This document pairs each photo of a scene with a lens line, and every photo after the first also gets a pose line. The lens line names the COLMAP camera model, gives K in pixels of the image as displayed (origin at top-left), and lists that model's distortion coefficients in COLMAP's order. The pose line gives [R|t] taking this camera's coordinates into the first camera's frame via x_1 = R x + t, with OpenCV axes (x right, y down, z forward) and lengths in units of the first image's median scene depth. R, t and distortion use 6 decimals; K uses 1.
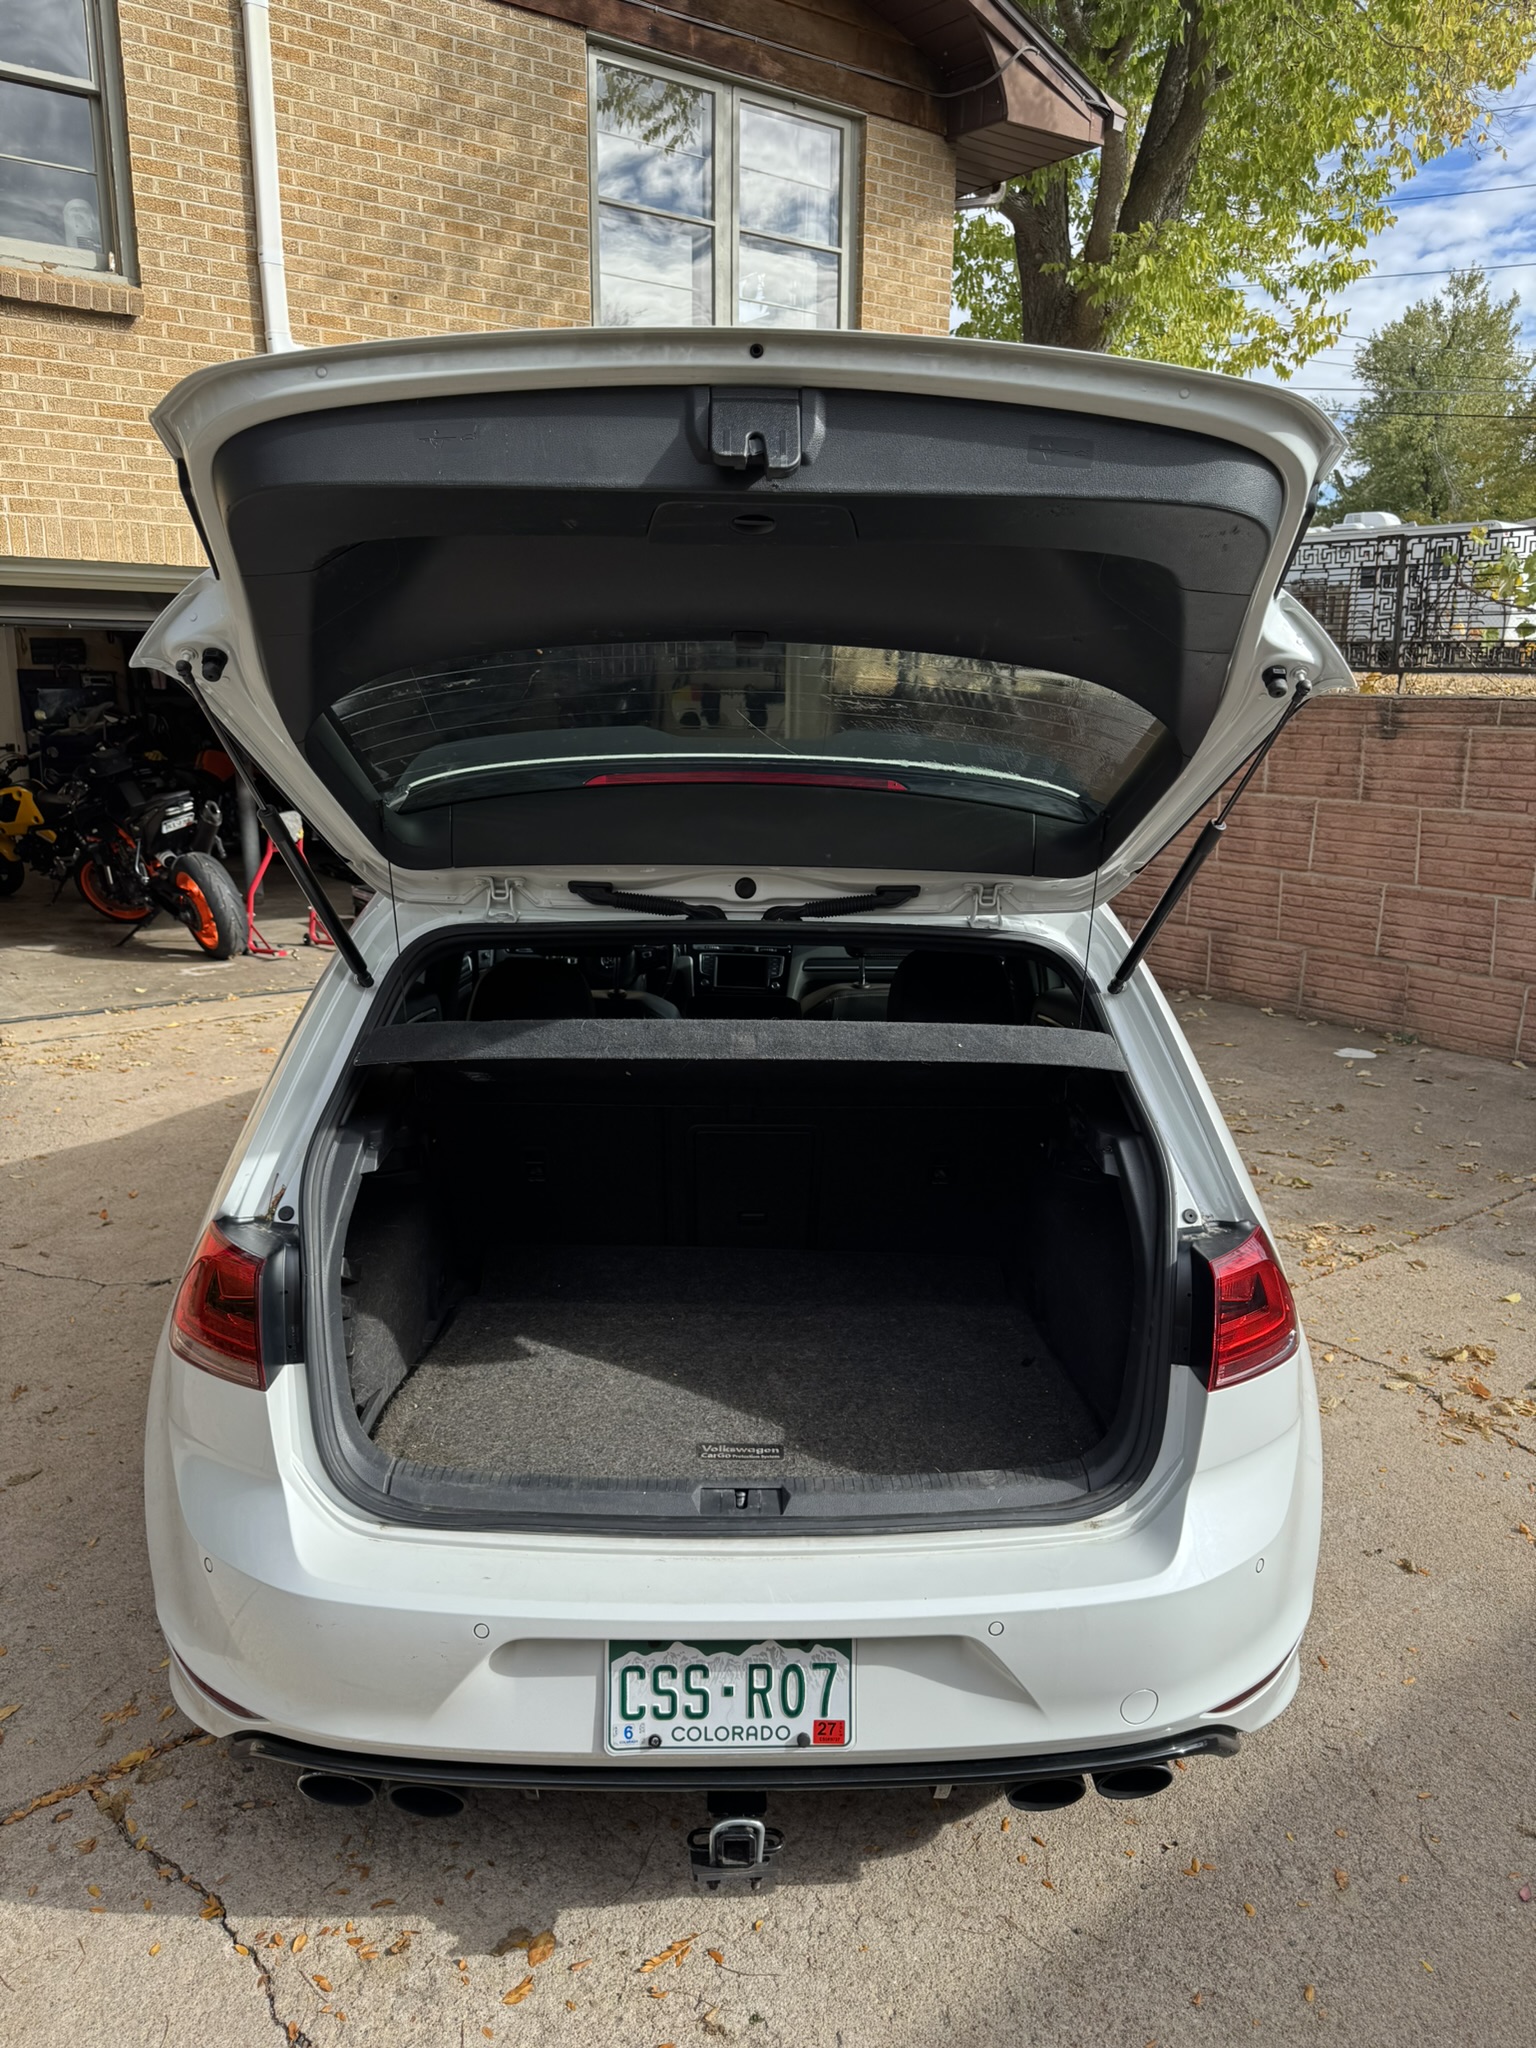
lens RADIAL K [[1472.6, 0, 777.4], [0, 1472.6, 1030.5], [0, 0, 1]] dist [0.017908, -0.022666]
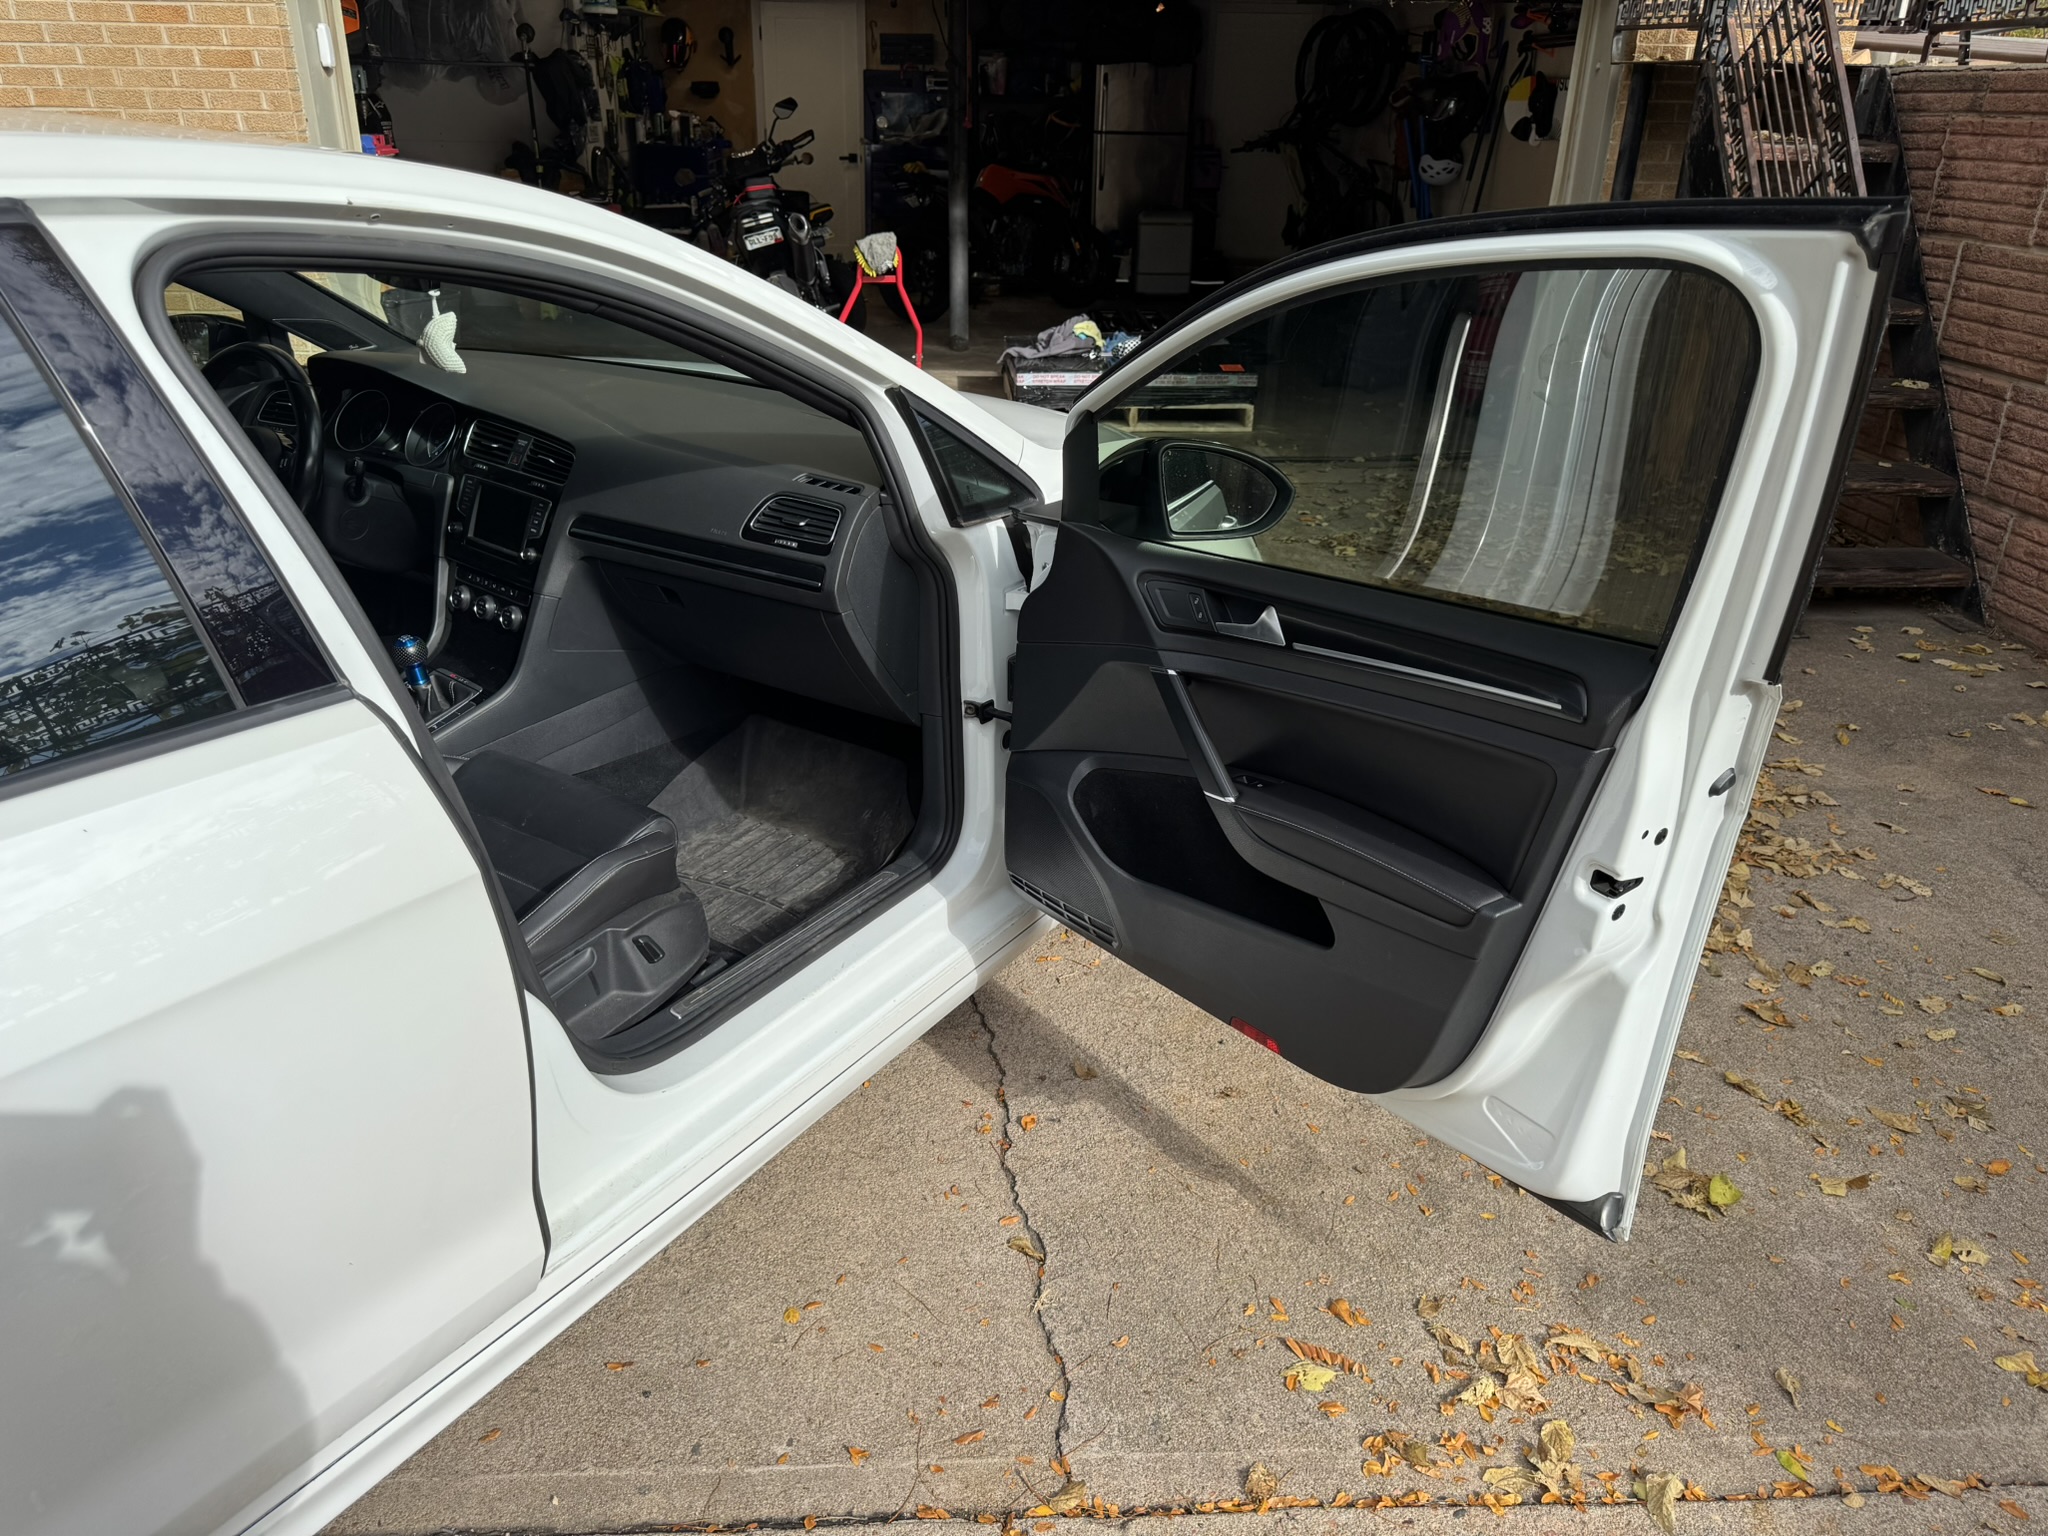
lens RADIAL K [[1472.6, 0, 1026.4], [0, 1472.6, 785.7], [0, 0, 1]] dist [0.017908, -0.022666]
pose [[0.830479, 0.241186, -0.502130, 0.295404], [-0.142457, 0.963389, 0.227128, -0.065421], [0.538527, -0.117093, 0.834433, 0.422971]]
